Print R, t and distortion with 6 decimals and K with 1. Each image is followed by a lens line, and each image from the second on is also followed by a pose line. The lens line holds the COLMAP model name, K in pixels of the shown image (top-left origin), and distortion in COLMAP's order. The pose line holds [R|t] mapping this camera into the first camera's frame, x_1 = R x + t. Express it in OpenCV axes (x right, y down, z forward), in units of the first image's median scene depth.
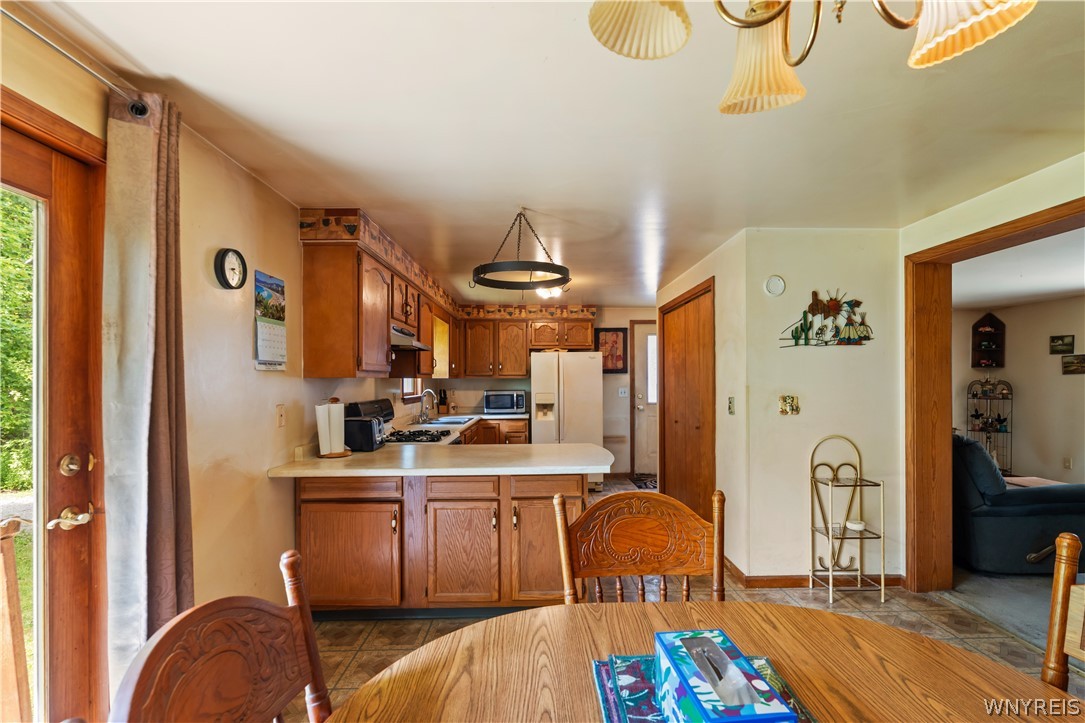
lens RADIAL K [[496.0, 0, 550.7], [0, 496.0, 380.6], [0, 0, 1]] dist [0.000118, 0.000702]
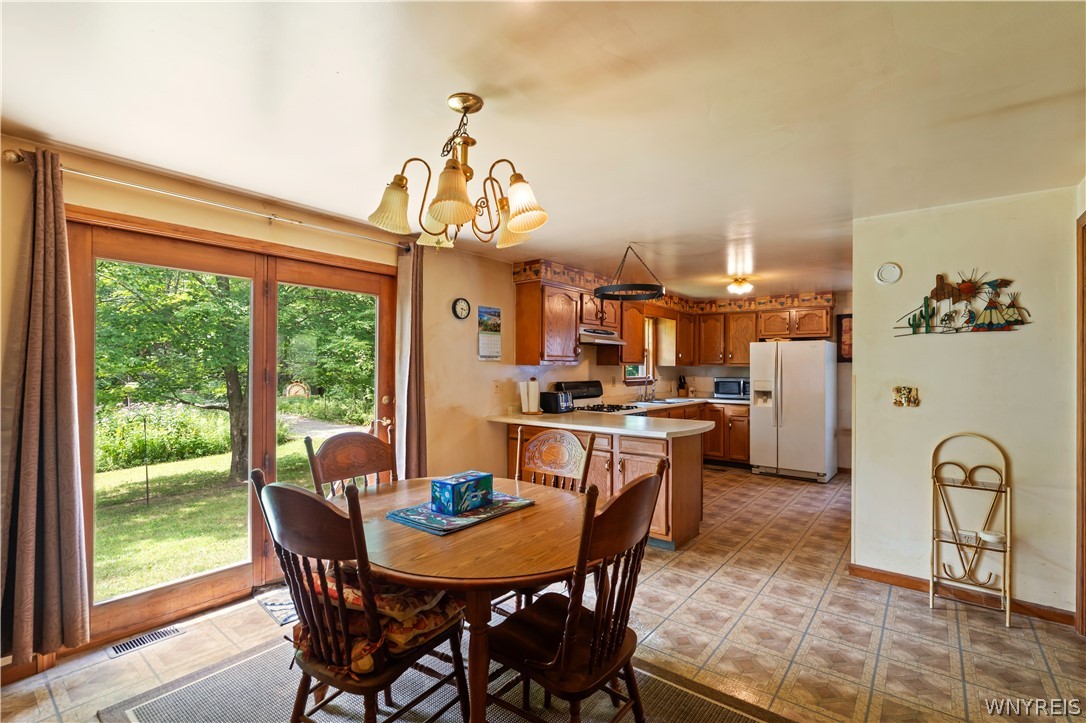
lens RADIAL K [[492.8, 0, 548.1], [0, 492.8, 364.6], [0, 0, 1]] dist [-0.004234, -0.000086]
pose [[0.768125, 0.005472, -0.640276, 0.557279], [-0.009830, 0.999946, -0.003247, -0.002105], [0.640224, 0.008788, 0.768138, -0.169666]]
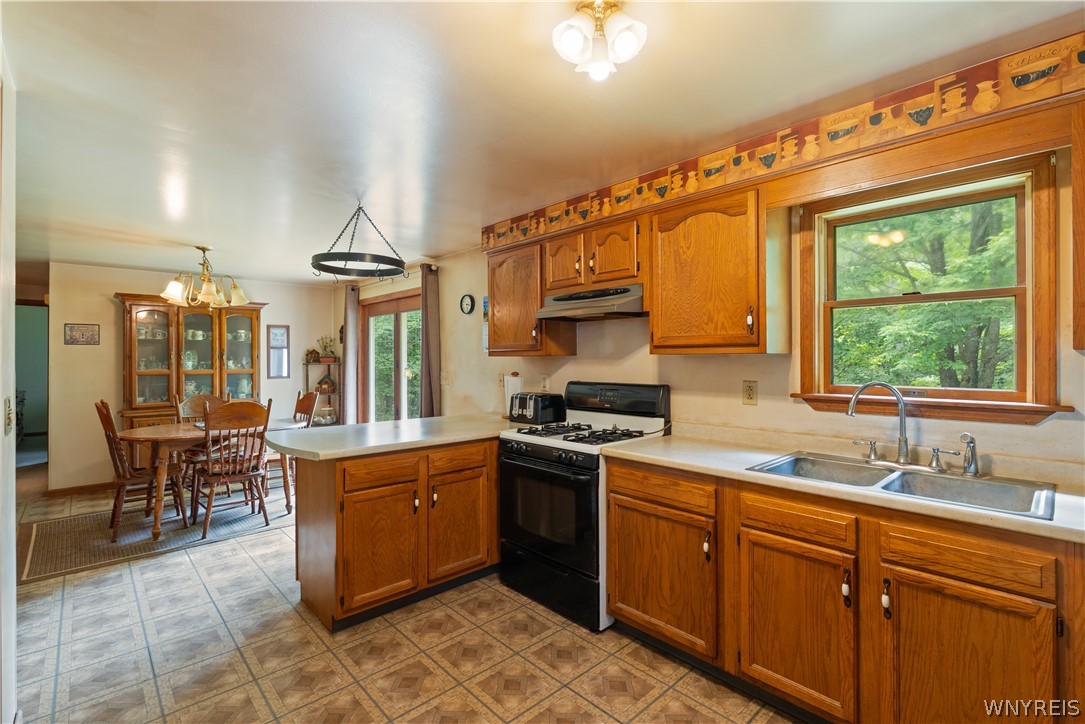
lens RADIAL K [[492.4, 0, 547.6], [0, 492.4, 365.1], [0, 0, 1]] dist [-0.004234, -0.000086]
pose [[-0.747572, 0.014689, -0.664019, 0.304681], [0.003458, 0.999828, 0.018224, -0.006414], [0.664172, 0.011328, -0.747494, 1.802885]]
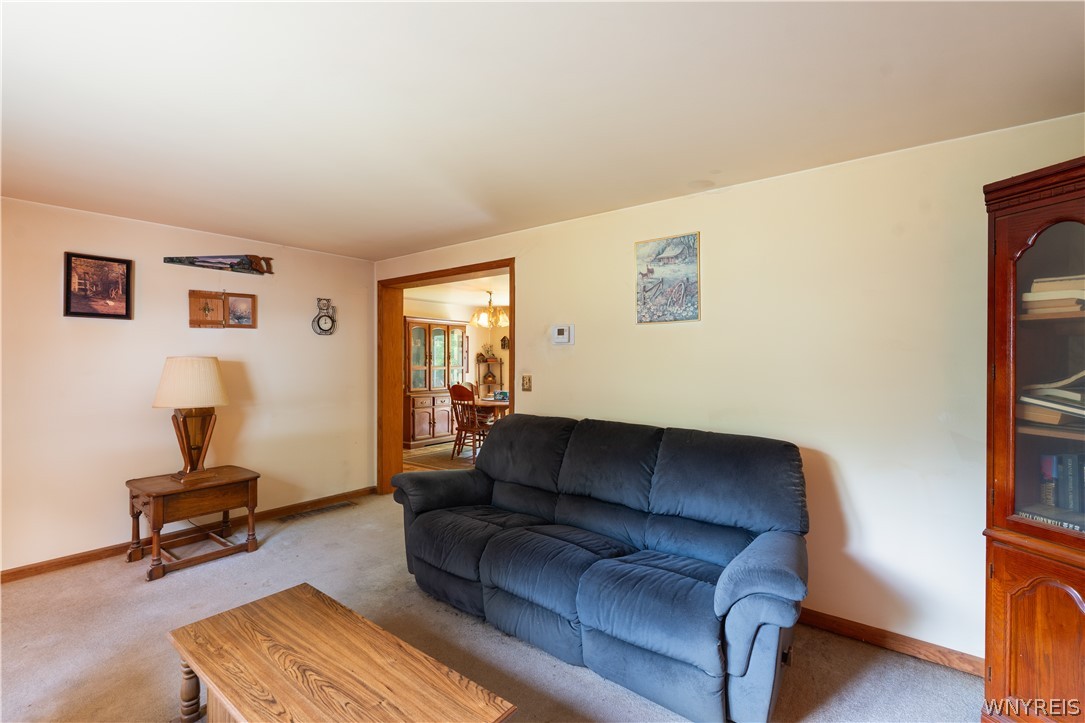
lens RADIAL K [[492.4, 0, 547.6], [0, 492.4, 364.6], [0, 0, 1]] dist [-0.004234, -0.000086]
pose [[-0.642433, 0.010732, -0.766267, 1.617400], [-0.003111, 0.999857, 0.016612, -0.016870], [0.766336, 0.013056, -0.642308, 1.786240]]
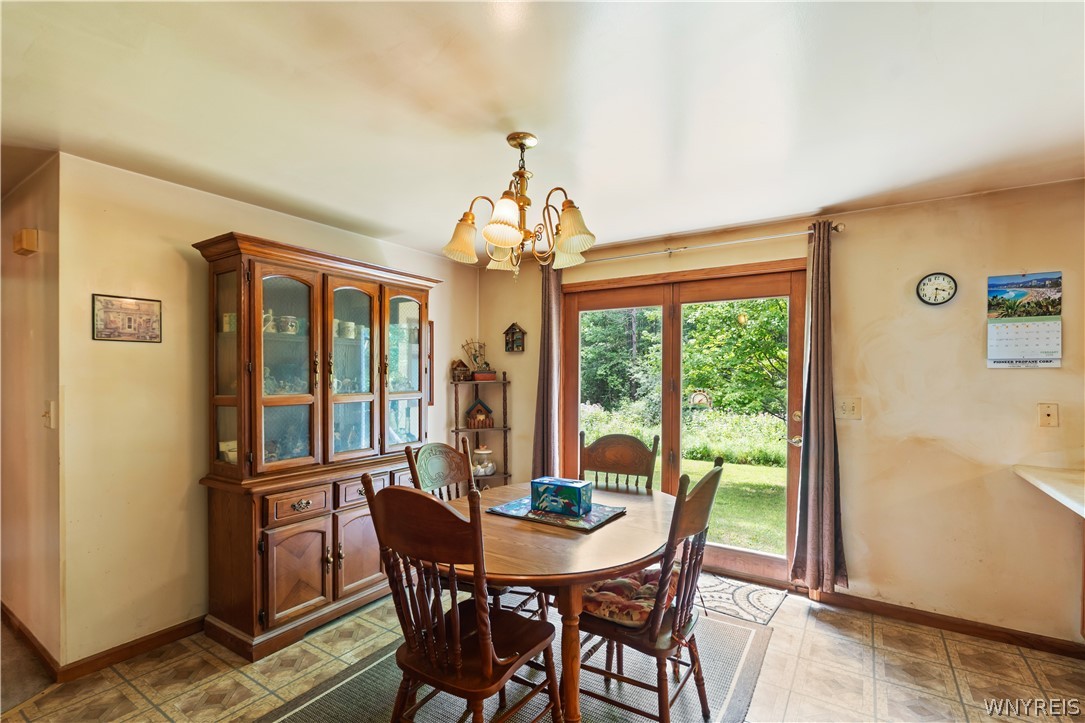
lens RADIAL K [[496.0, 0, 550.7], [0, 496.0, 380.6], [0, 0, 1]] dist [0.000118, 0.000702]
pose [[-0.564932, 0.011412, -0.825058, 0.625555], [-0.004704, 0.999844, 0.017050, -0.005749], [0.825124, 0.013513, -0.564790, 0.595886]]
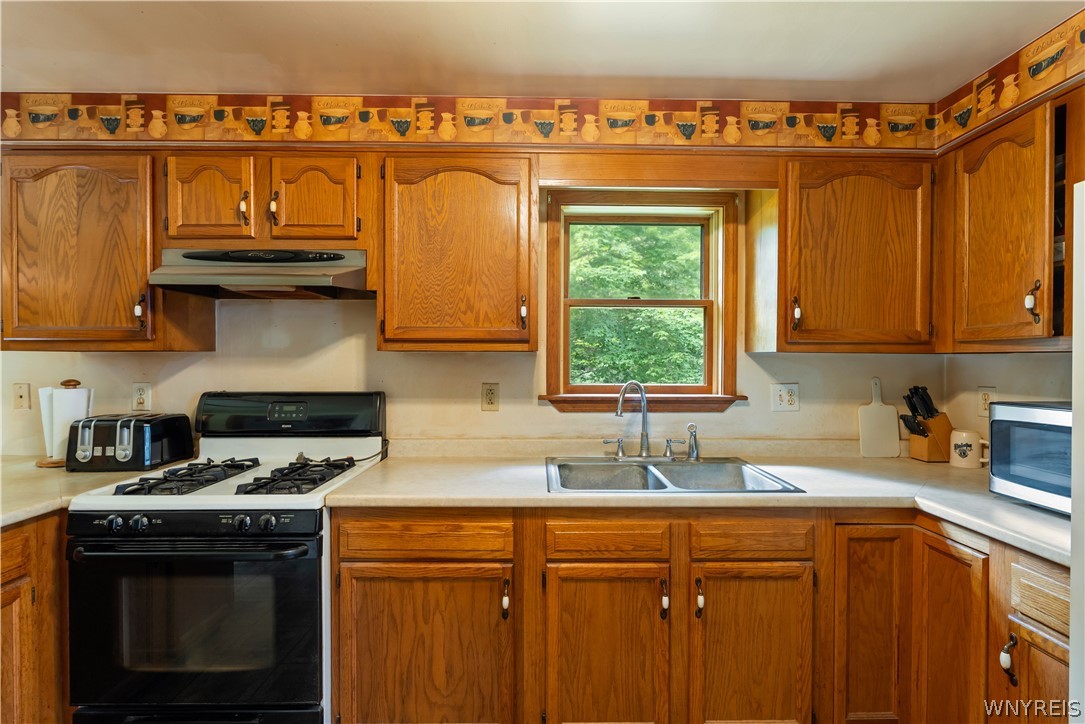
lens RADIAL K [[492.4, 0, 547.6], [0, 492.4, 365.1], [0, 0, 1]] dist [-0.004234, -0.000086]
pose [[-0.015728, 0.019257, -0.999691, 0.218438], [-0.006517, 0.999791, 0.019361, -0.004320], [0.999855, 0.006820, -0.015600, 1.519853]]
